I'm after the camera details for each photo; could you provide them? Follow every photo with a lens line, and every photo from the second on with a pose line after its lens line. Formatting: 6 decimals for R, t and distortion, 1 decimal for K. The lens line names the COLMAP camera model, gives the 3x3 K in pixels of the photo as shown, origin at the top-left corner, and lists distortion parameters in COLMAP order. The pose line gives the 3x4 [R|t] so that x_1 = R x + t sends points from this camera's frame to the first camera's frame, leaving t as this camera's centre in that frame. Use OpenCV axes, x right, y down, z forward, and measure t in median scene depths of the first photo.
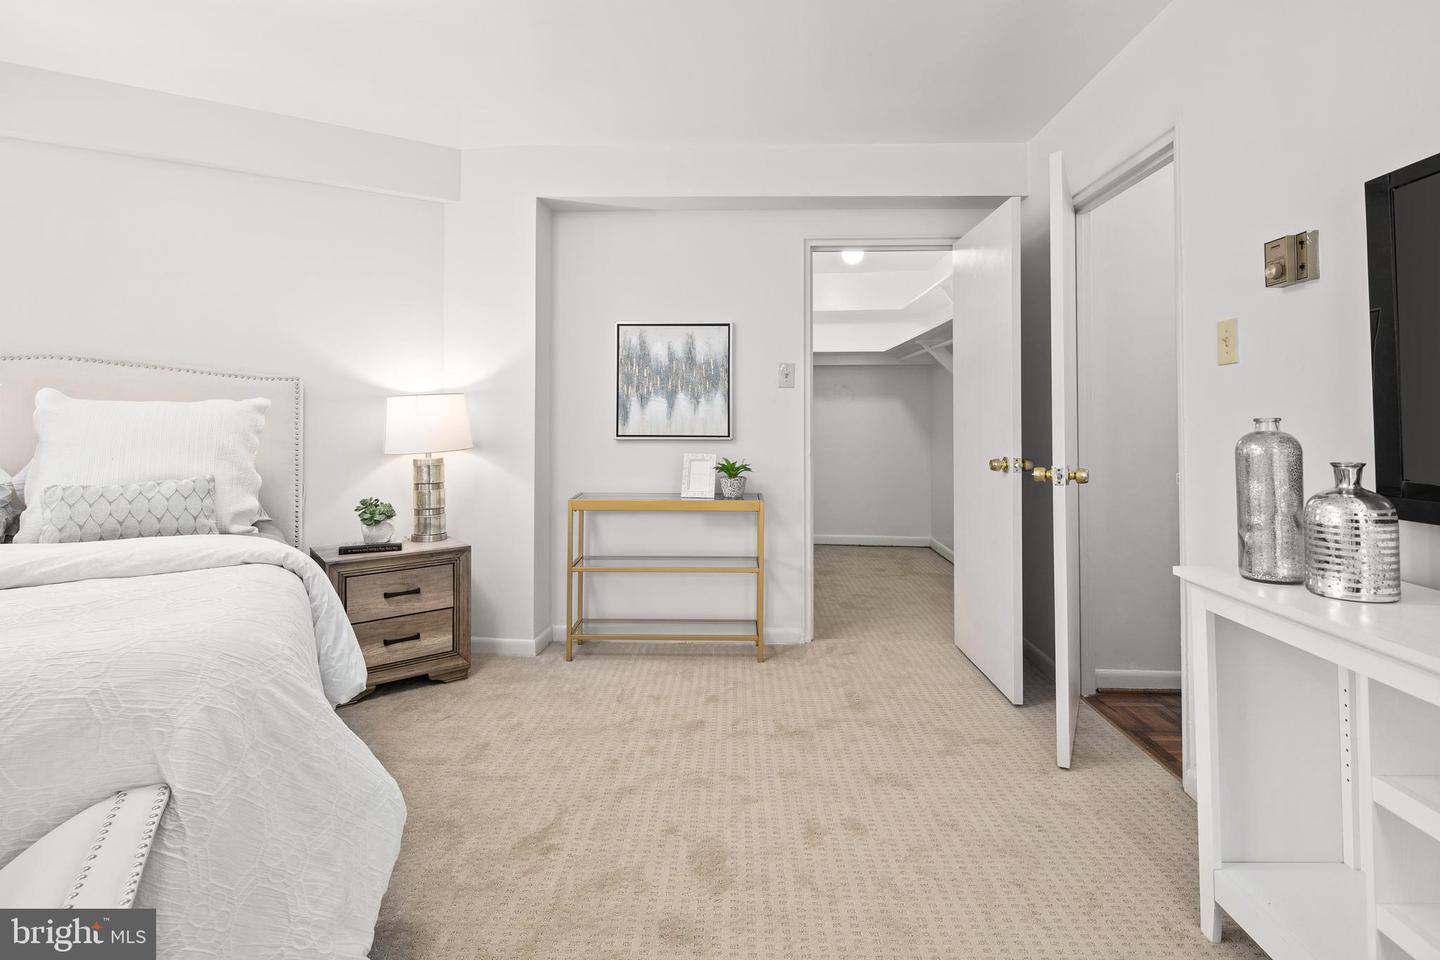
lens RADIAL K [[697.1, 0, 722.4], [0, 697.1, 409.6], [0, 0, 1]] dist [0.006854, -0.005661]
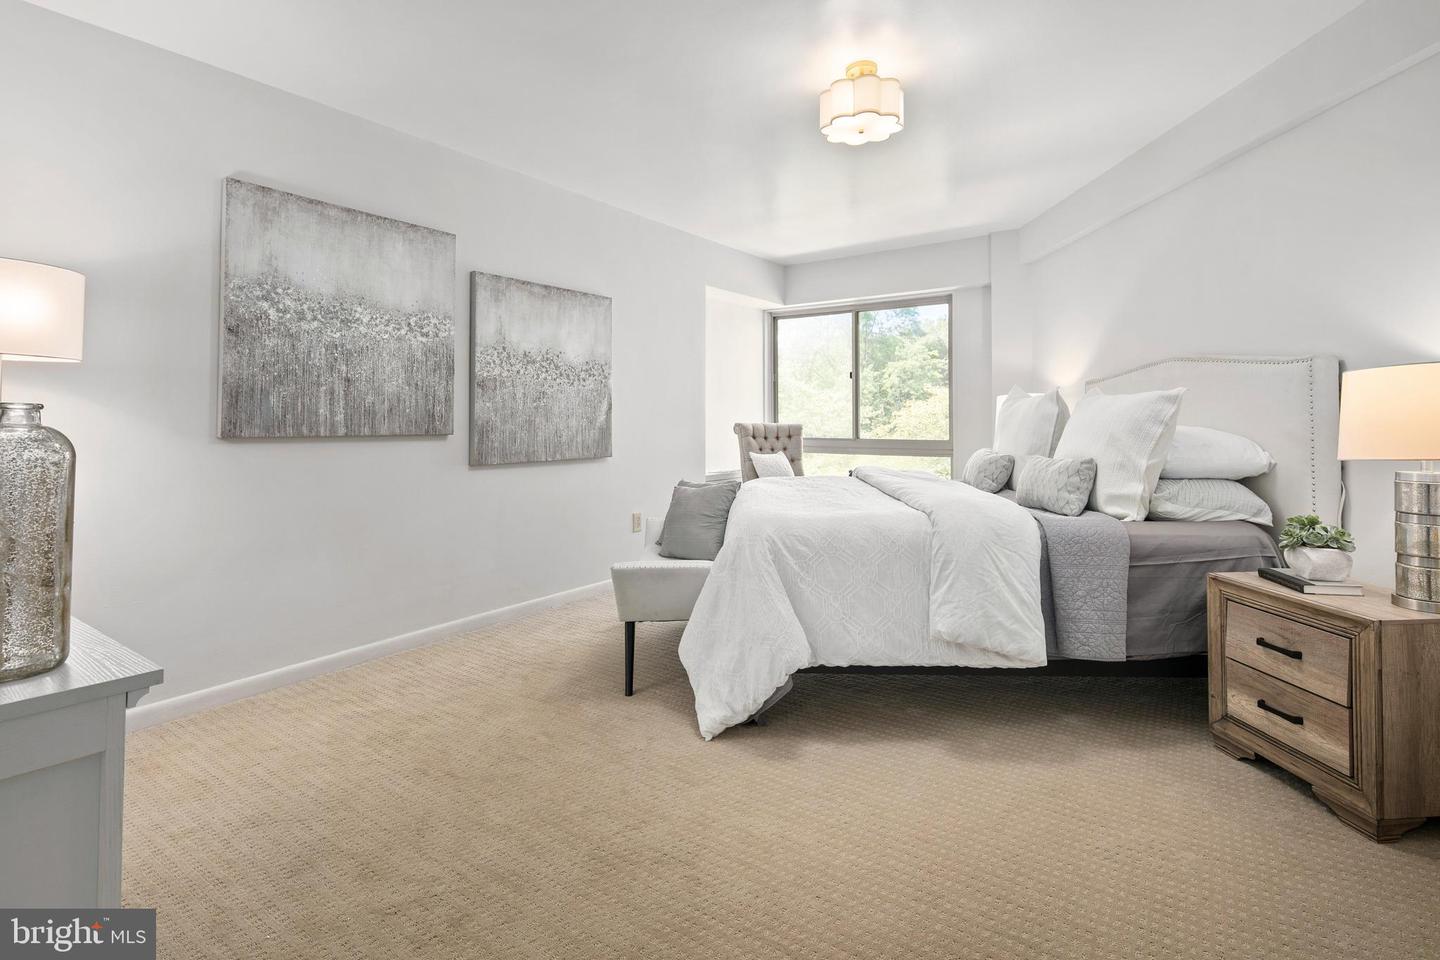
lens RADIAL K [[697.1, 0, 713.9], [0, 697.1, 416.7], [0, 0, 1]] dist [0.006854, -0.005661]
pose [[-0.555443, 0.004875, -0.831541, 0.426740], [0.013889, 0.999898, -0.003416, 0.015365], [0.831439, -0.013447, -0.555454, 0.835260]]
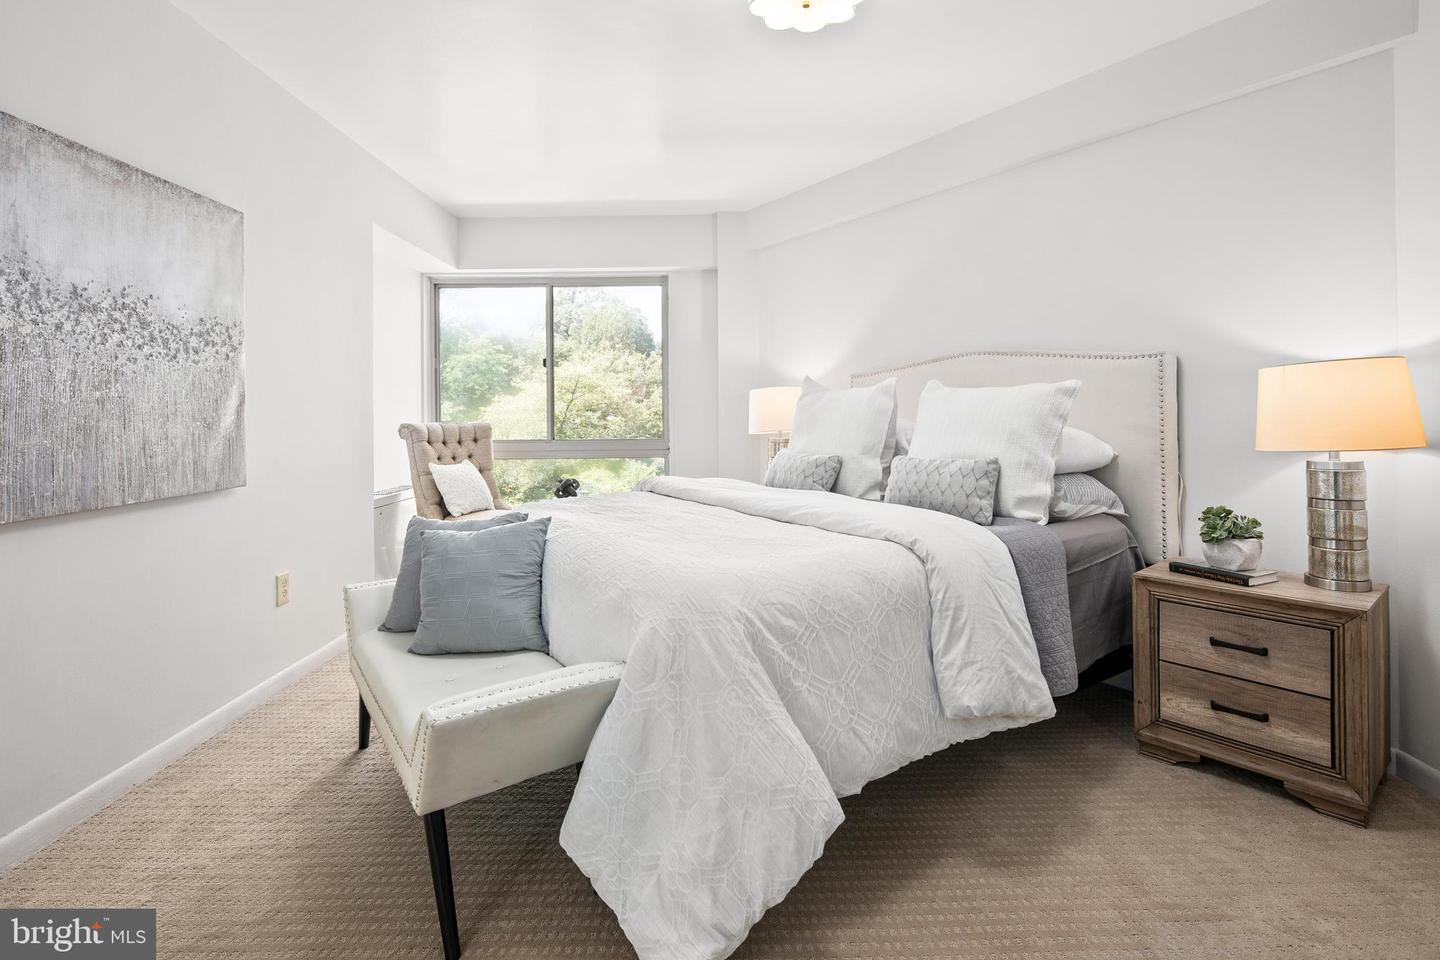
lens RADIAL K [[697.1, 0, 709.2], [0, 697.1, 412.5], [0, 0, 1]] dist [0.006854, -0.005661]
pose [[0.031375, 0.007222, -0.999482, 0.210657], [0.021494, 0.999738, 0.007898, 0.007657], [0.999277, -0.021730, 0.031211, 0.406919]]
